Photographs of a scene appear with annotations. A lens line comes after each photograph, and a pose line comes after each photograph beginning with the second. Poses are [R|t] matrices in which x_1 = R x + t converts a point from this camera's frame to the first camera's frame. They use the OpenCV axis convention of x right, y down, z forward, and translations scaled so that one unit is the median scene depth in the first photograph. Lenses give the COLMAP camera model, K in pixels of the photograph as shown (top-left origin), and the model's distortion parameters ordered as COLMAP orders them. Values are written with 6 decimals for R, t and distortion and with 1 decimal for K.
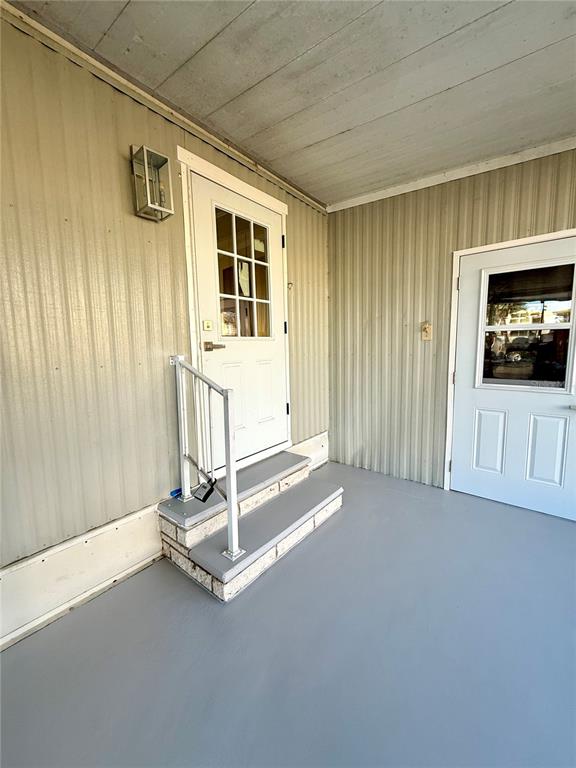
lens RADIAL K [[308.1, 0, 285.5], [0, 308.1, 381.3], [0, 0, 1]] dist [-0.002574, 0.000550]
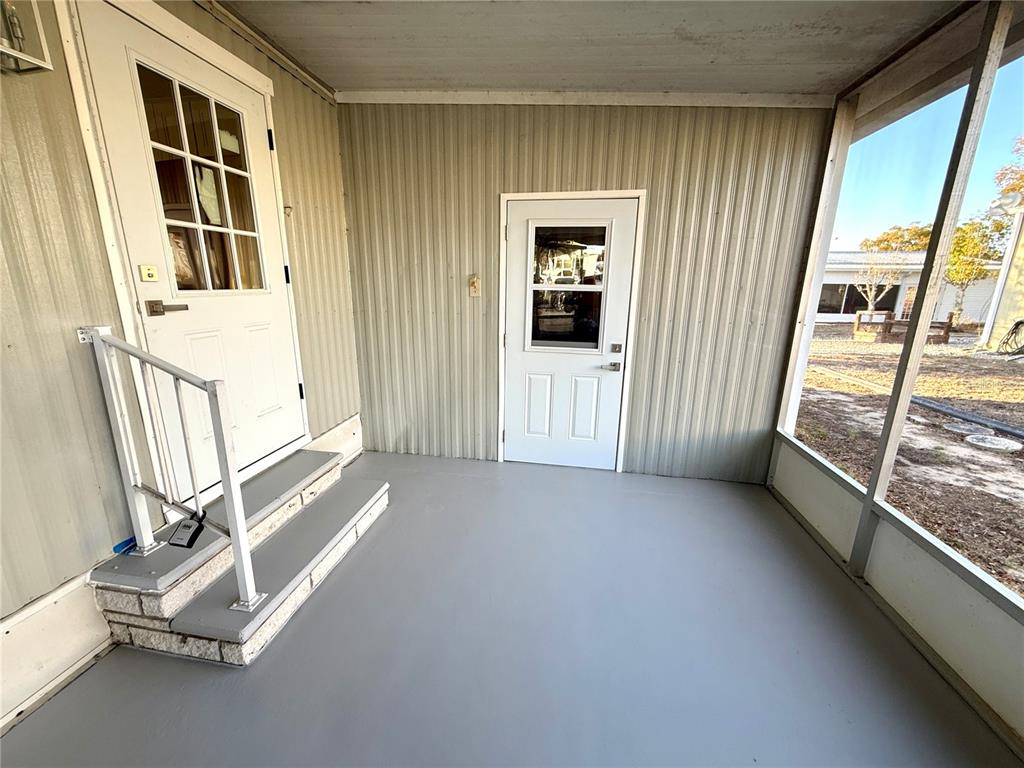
lens RADIAL K [[410.8, 0, 510.3], [0, 410.8, 386.7], [0, 0, 1]] dist [-0.002574, 0.000550]
pose [[0.867516, -0.088719, 0.489432, -0.044512], [0.024687, 0.990432, 0.135777, -0.045896], [-0.496795, -0.105706, 0.861406, -0.066368]]
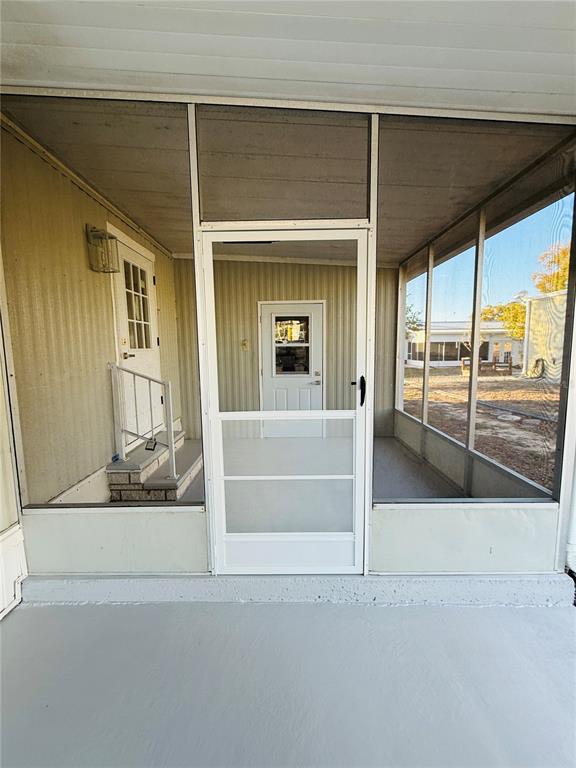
lens RADIAL K [[308.1, 0, 289.9], [0, 308.1, 383.4], [0, 0, 1]] dist [-0.002574, 0.000550]
pose [[0.774660, -0.062450, 0.629287, -0.506843], [0.068910, 0.997522, 0.014166, 0.043030], [-0.628613, 0.032390, 0.777044, -0.535767]]
